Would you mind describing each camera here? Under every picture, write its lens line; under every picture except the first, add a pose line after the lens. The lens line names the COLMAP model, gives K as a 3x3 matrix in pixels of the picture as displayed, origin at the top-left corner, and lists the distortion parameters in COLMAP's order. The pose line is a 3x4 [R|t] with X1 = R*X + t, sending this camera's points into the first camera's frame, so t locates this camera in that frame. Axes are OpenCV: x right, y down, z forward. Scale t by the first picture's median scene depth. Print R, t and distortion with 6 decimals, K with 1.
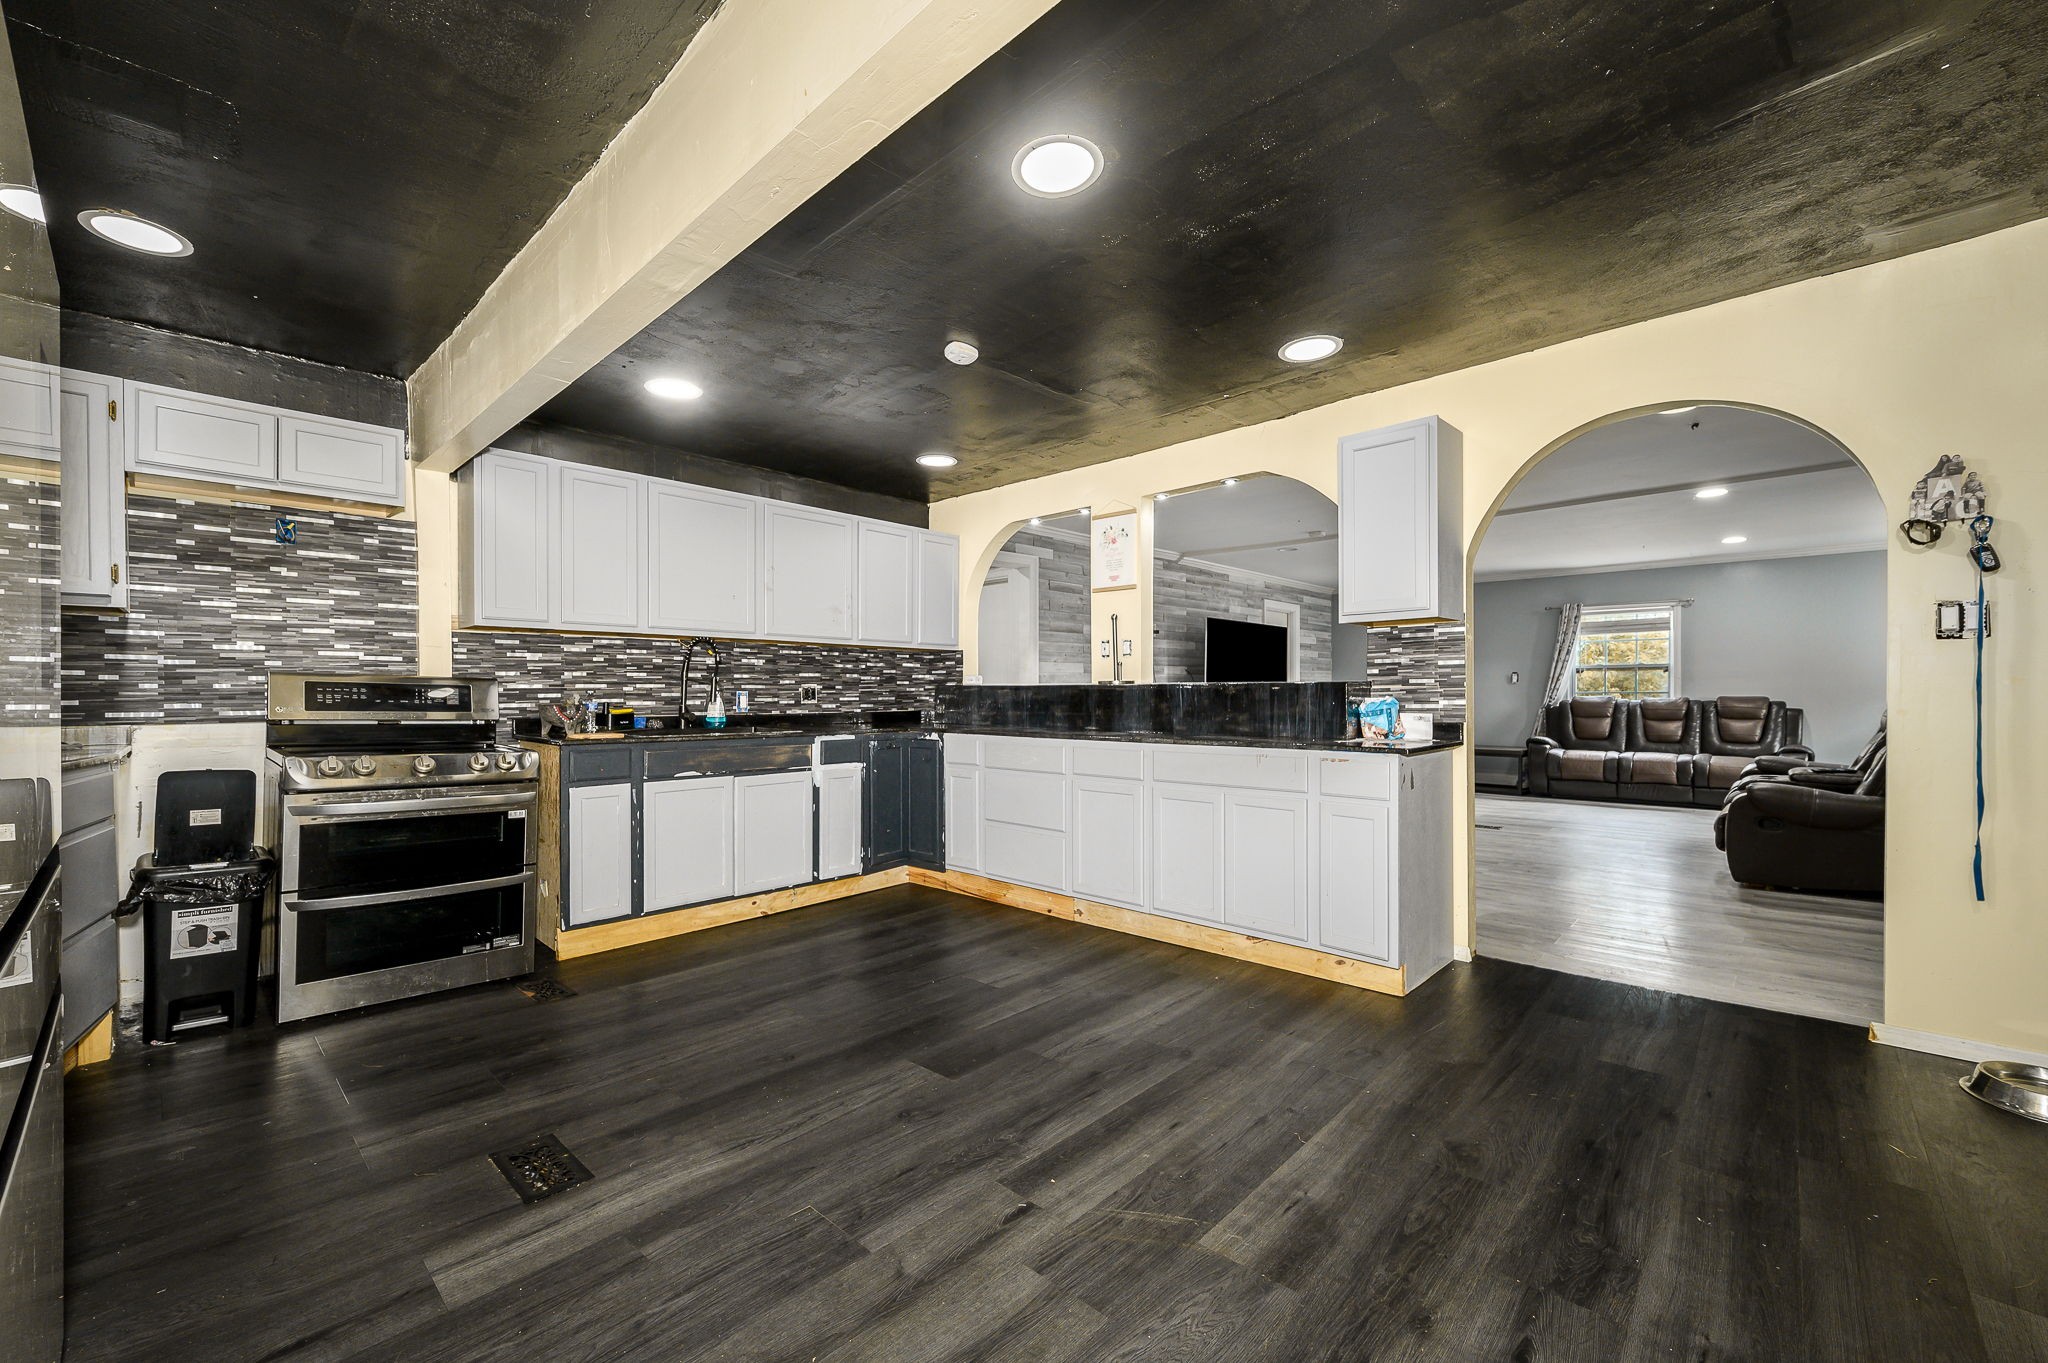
lens RADIAL K [[818.7, 0, 1022.6], [0, 818.7, 692.9], [0, 0, 1]] dist [-0.000691, 0.000362]
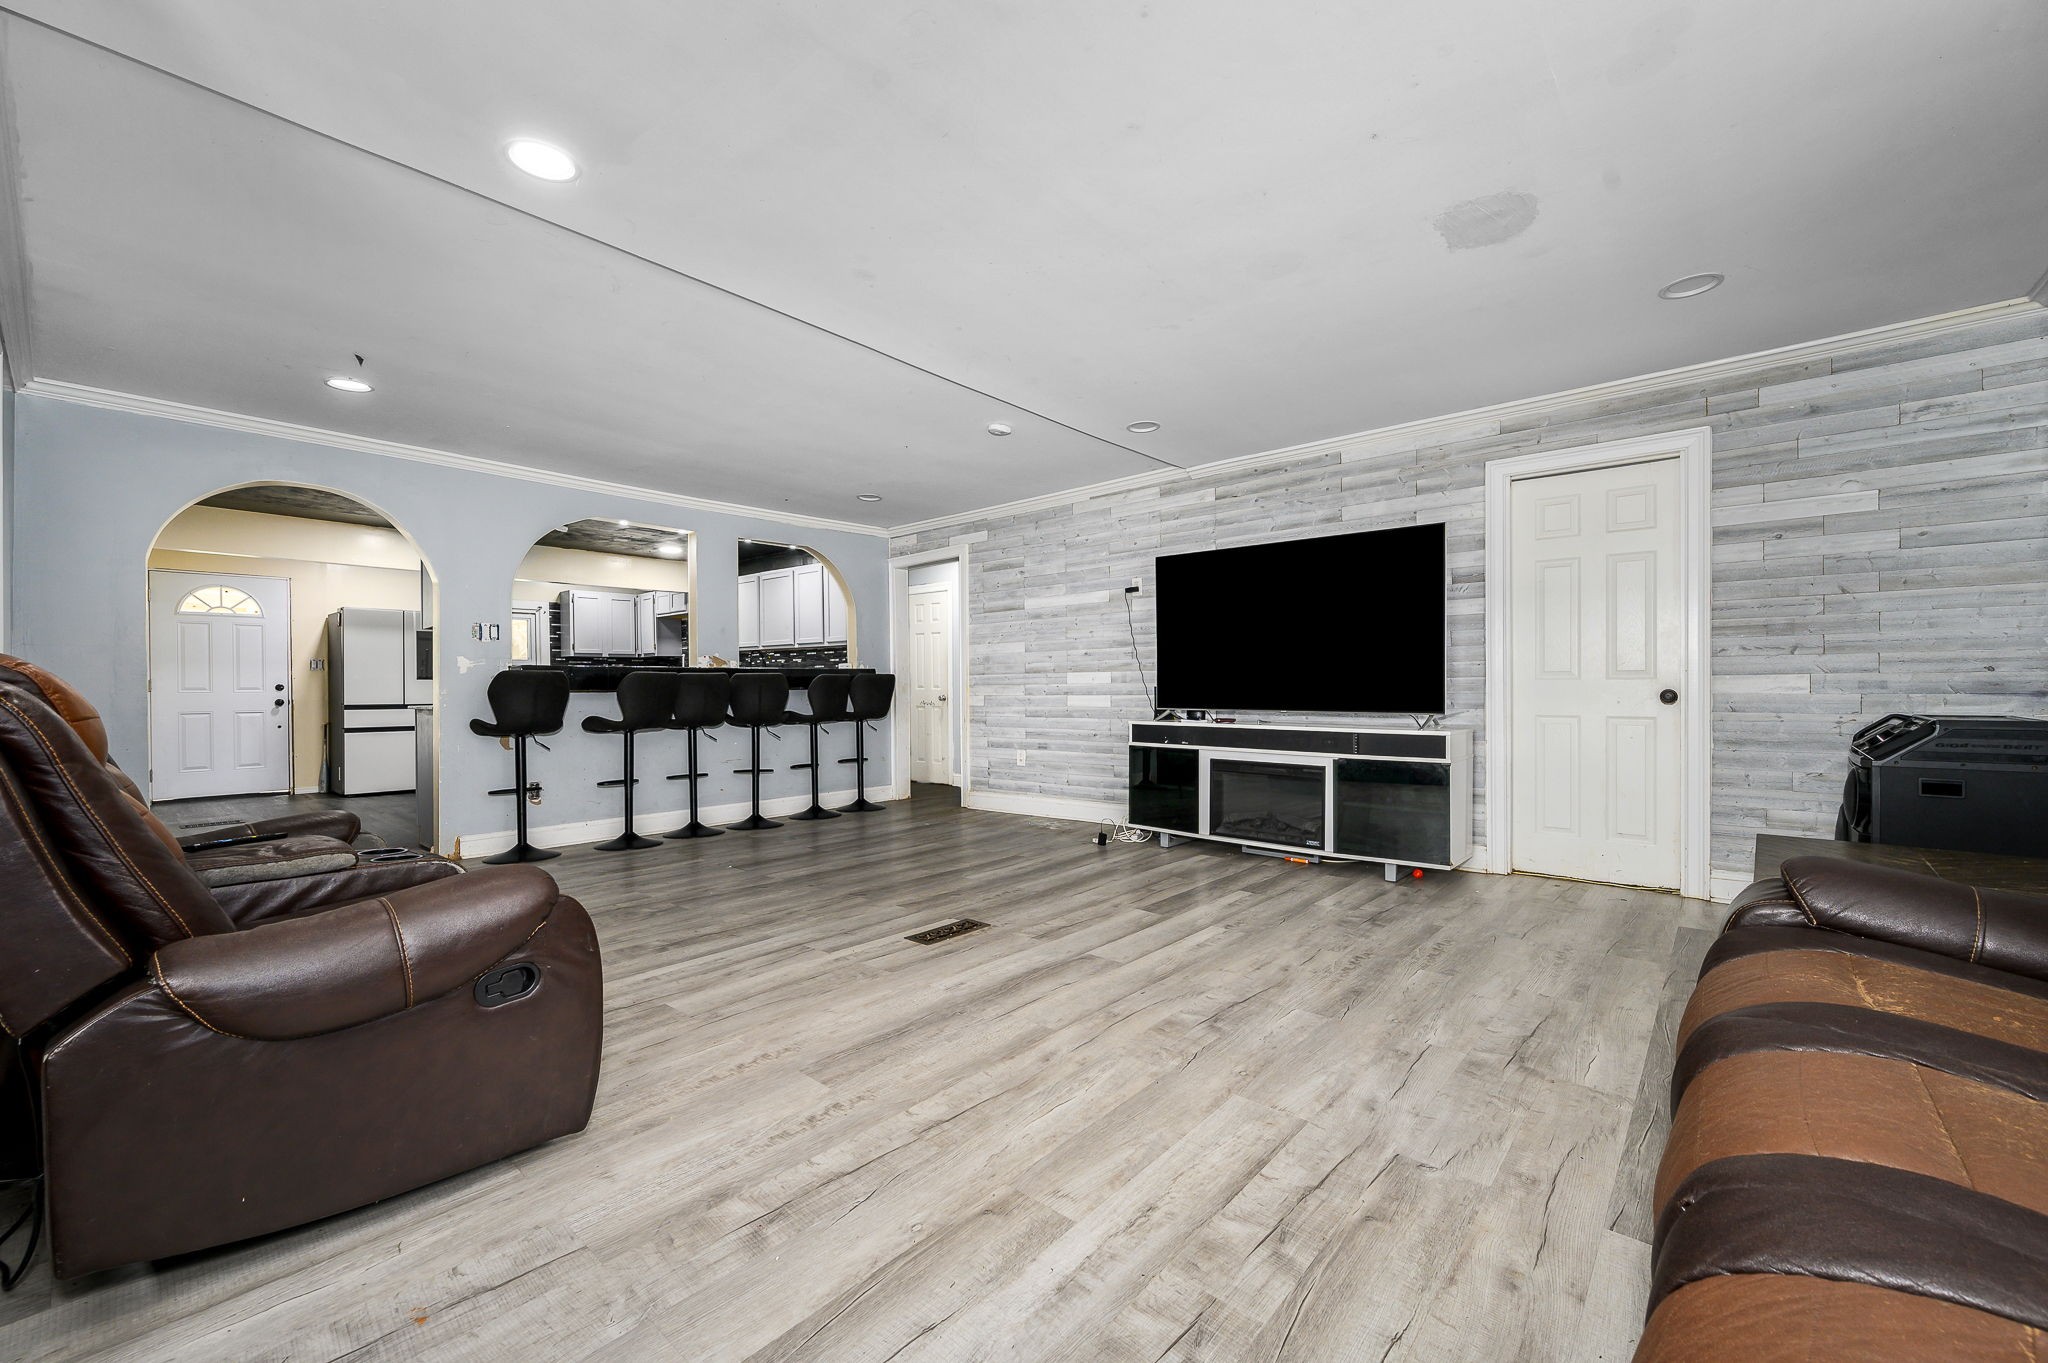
lens RADIAL K [[818.7, 0, 1022.6], [0, 818.7, 692.9], [0, 0, 1]] dist [-0.000691, 0.000362]
pose [[0.041103, 0.010759, -0.999097, 2.036531], [0.006362, 0.999919, 0.011030, 0.021662], [0.999135, -0.006809, 0.041031, 1.979948]]
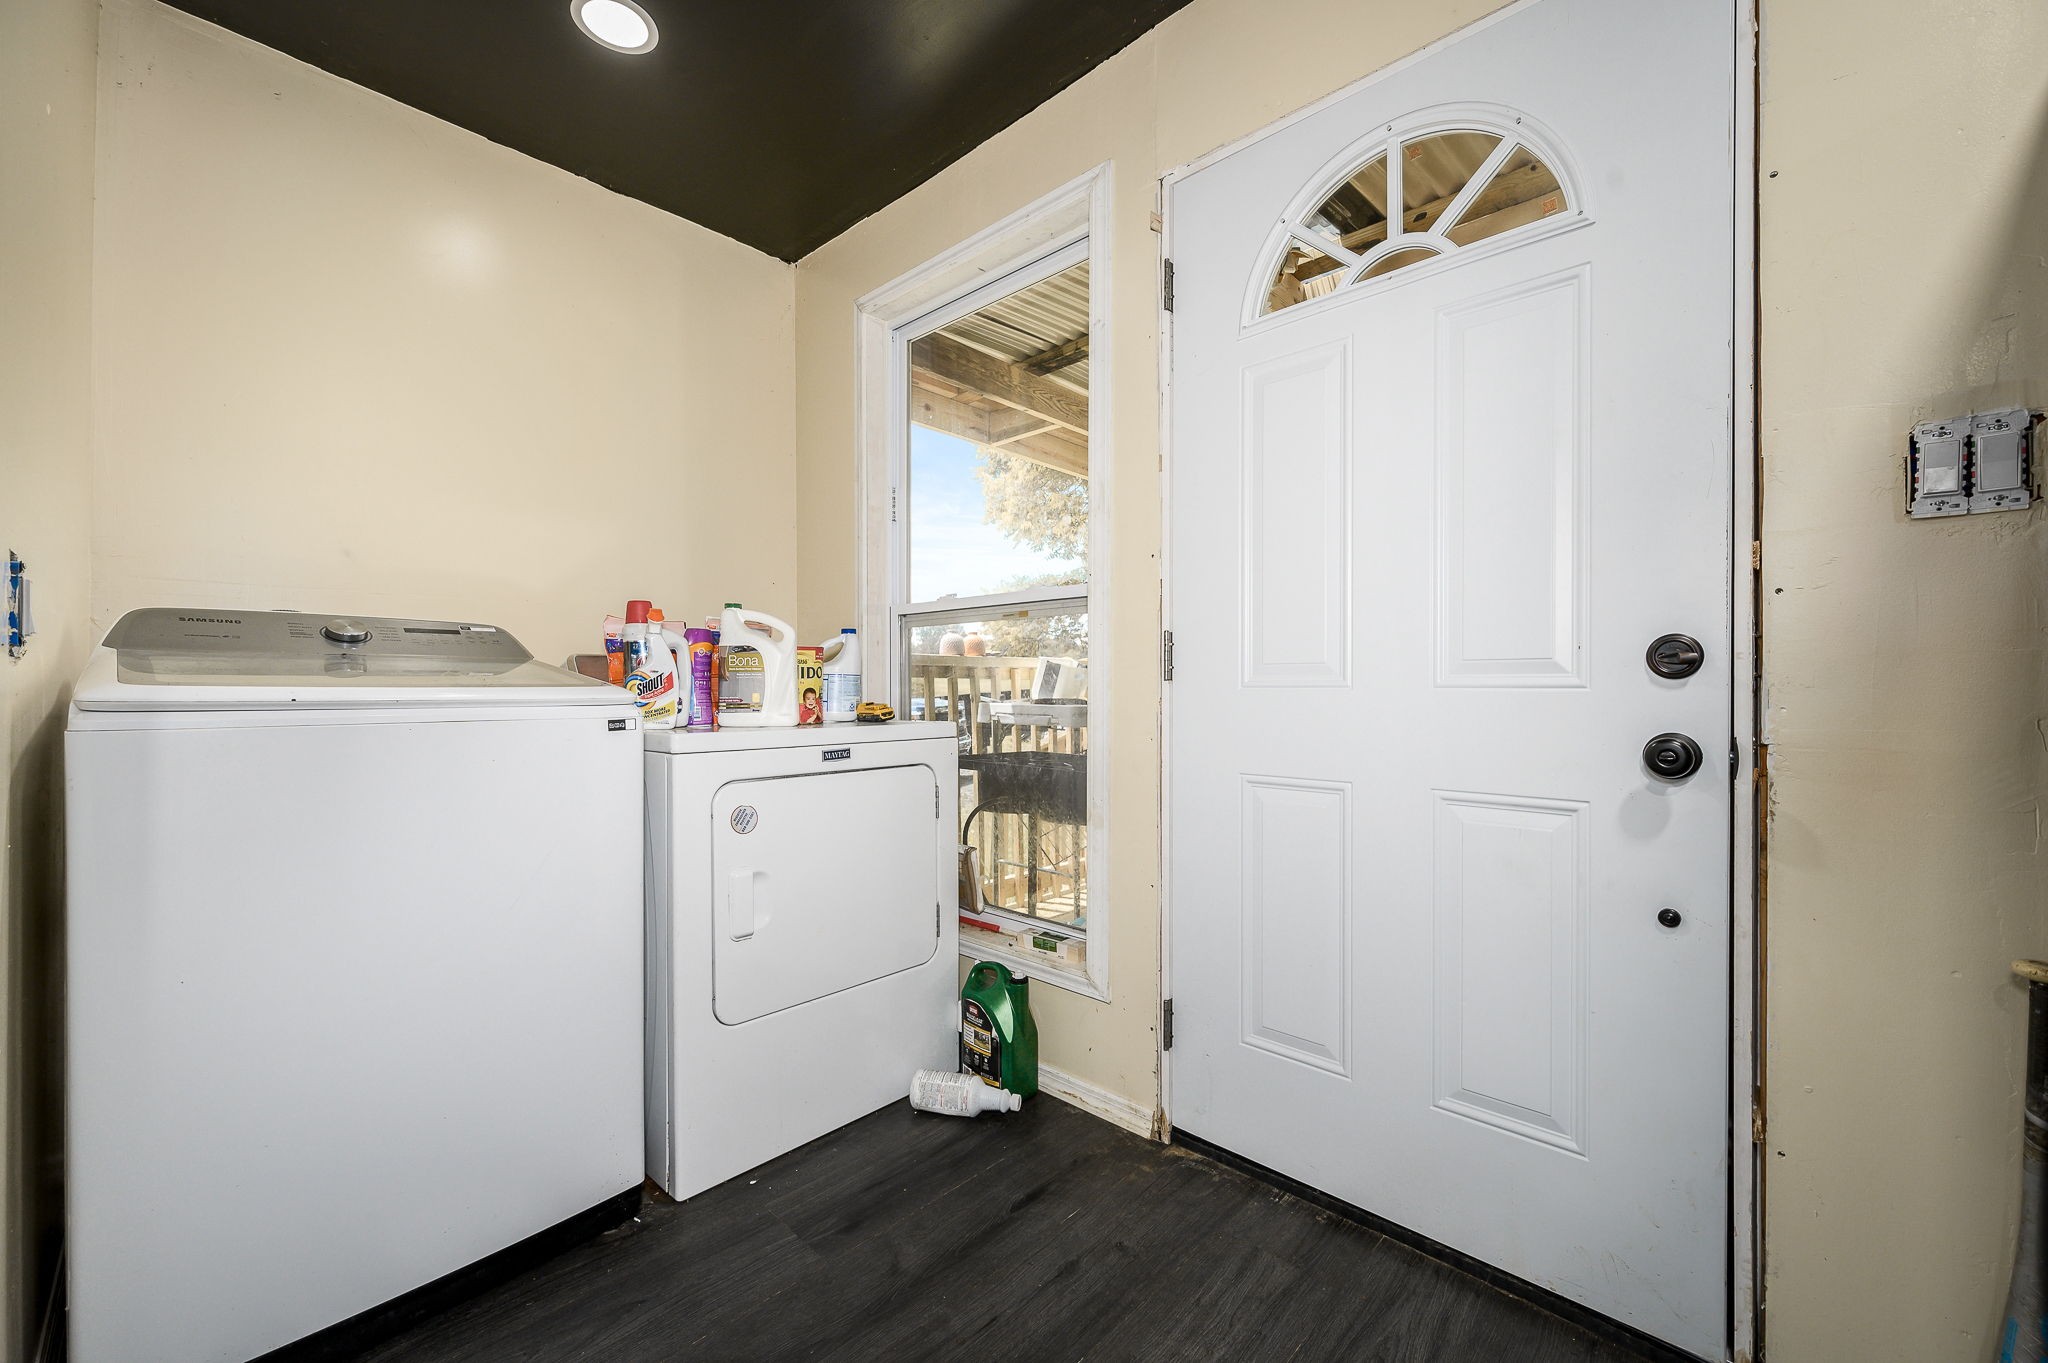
lens RADIAL K [[818.7, 0, 1022.6], [0, 818.7, 692.9], [0, 0, 1]] dist [-0.000691, 0.000362]
pose [[-0.999987, 0.001837, 0.004698, -0.081021], [0.001884, 0.999948, 0.009984, 0.030173], [-0.004679, 0.009992, -0.999939, 0.328590]]
